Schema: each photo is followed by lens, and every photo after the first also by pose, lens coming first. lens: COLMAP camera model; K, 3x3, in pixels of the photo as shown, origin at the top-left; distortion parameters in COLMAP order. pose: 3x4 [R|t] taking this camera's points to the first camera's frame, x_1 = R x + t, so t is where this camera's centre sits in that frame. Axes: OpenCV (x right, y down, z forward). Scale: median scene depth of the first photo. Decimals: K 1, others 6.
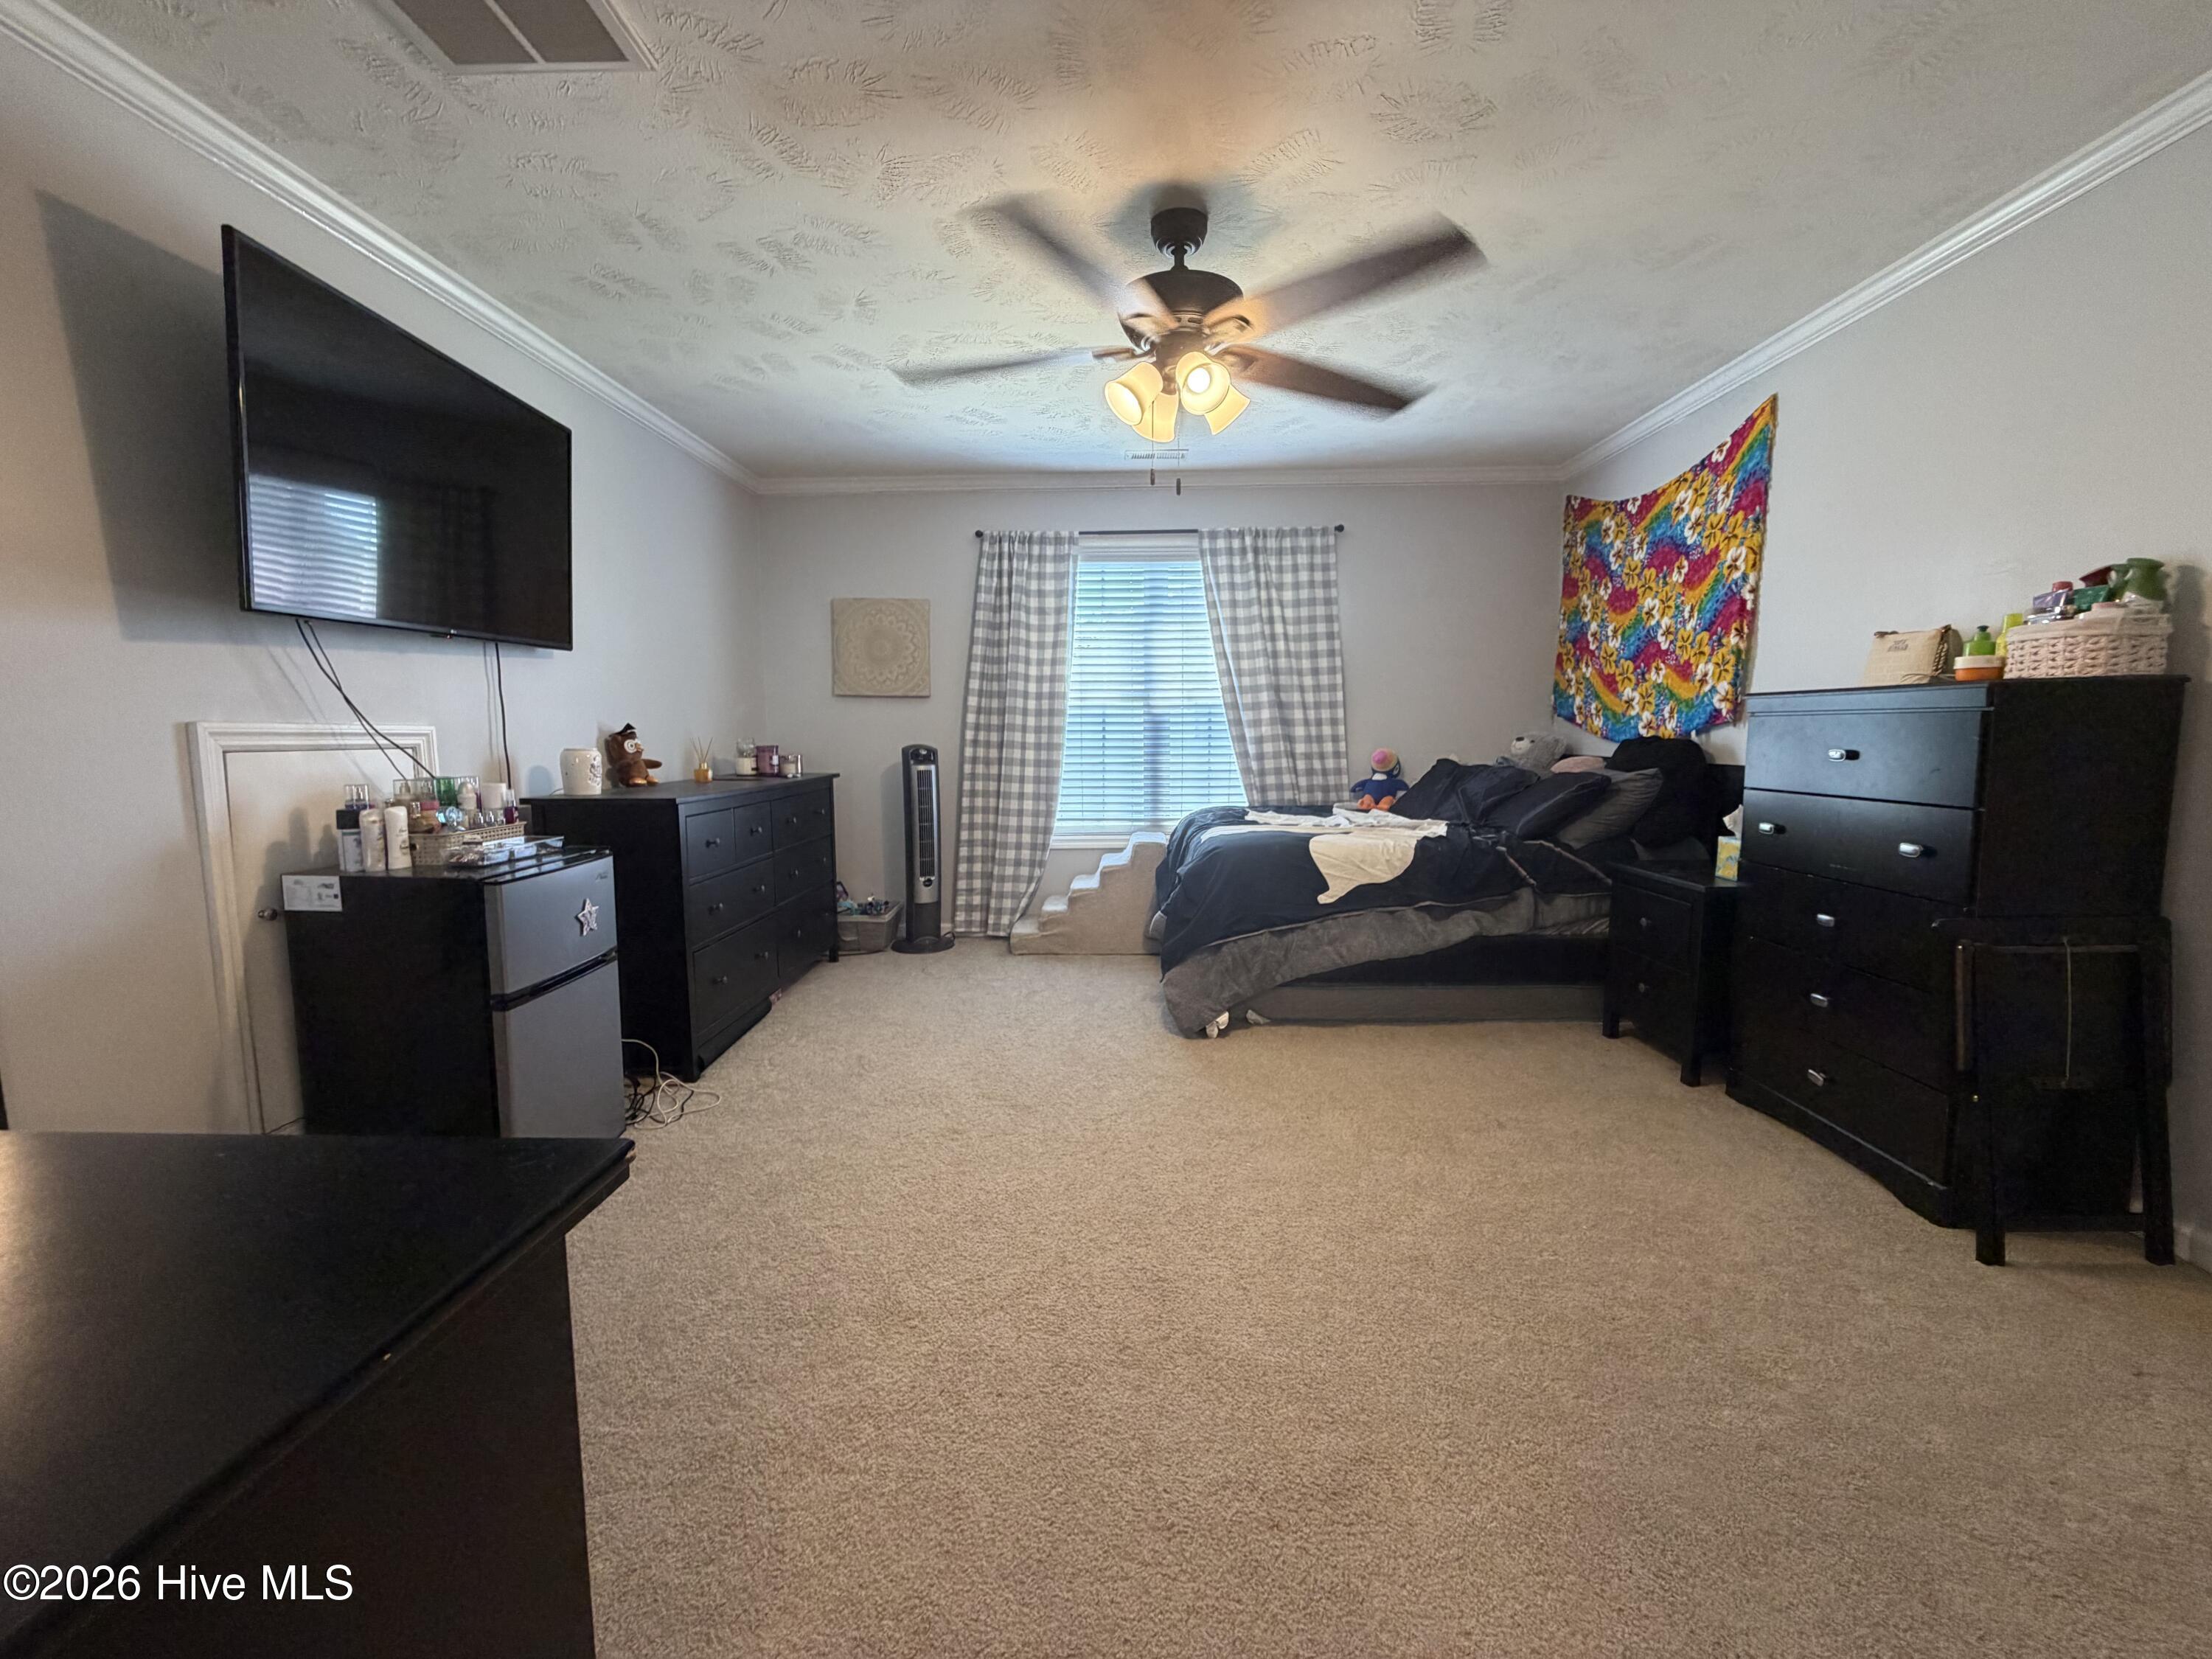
lens RADIAL K [[880.3, 0, 1109.2], [0, 880.3, 811.2], [0, 0, 1]] dist [-0.001019, -0.000134]
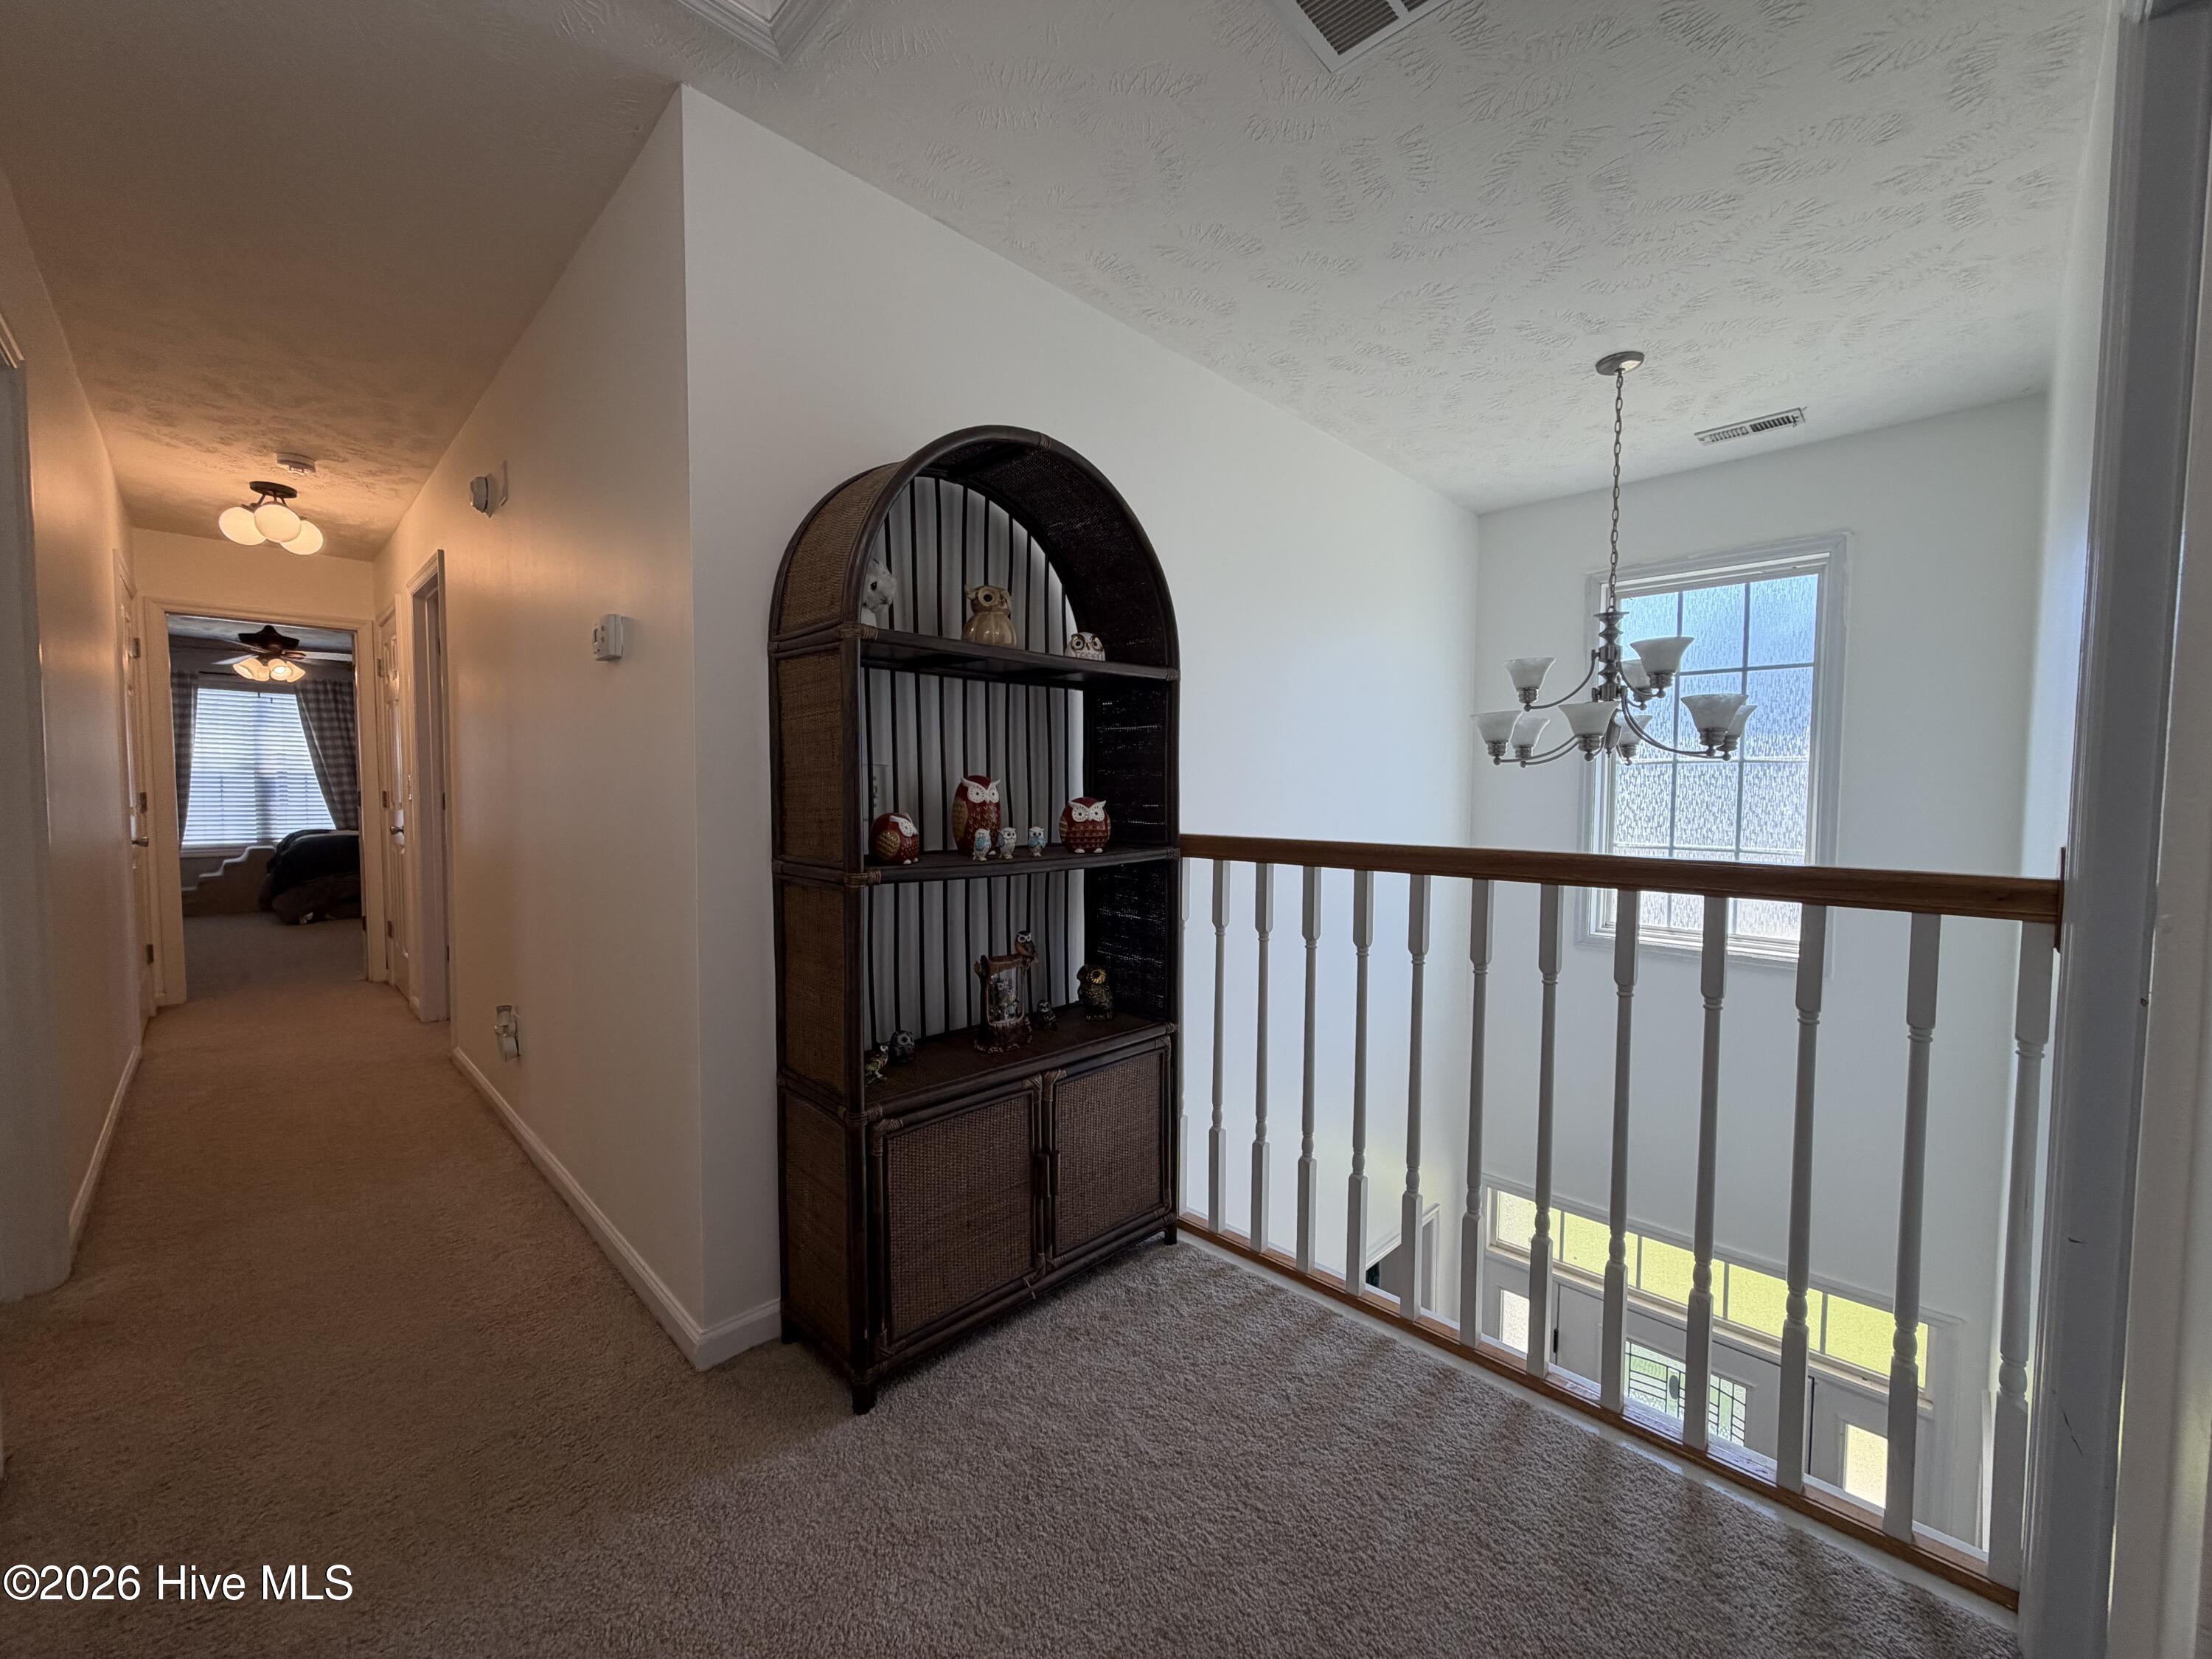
lens RADIAL K [[880.3, 0, 1104.8], [0, 880.3, 832.1], [0, 0, 1]] dist [-0.001019, -0.000134]
pose [[0.688621, -0.019755, 0.724852, -0.068274], [0.071323, 0.996627, -0.040596, 0.195078], [-0.721605, 0.079654, 0.687707, -1.453393]]
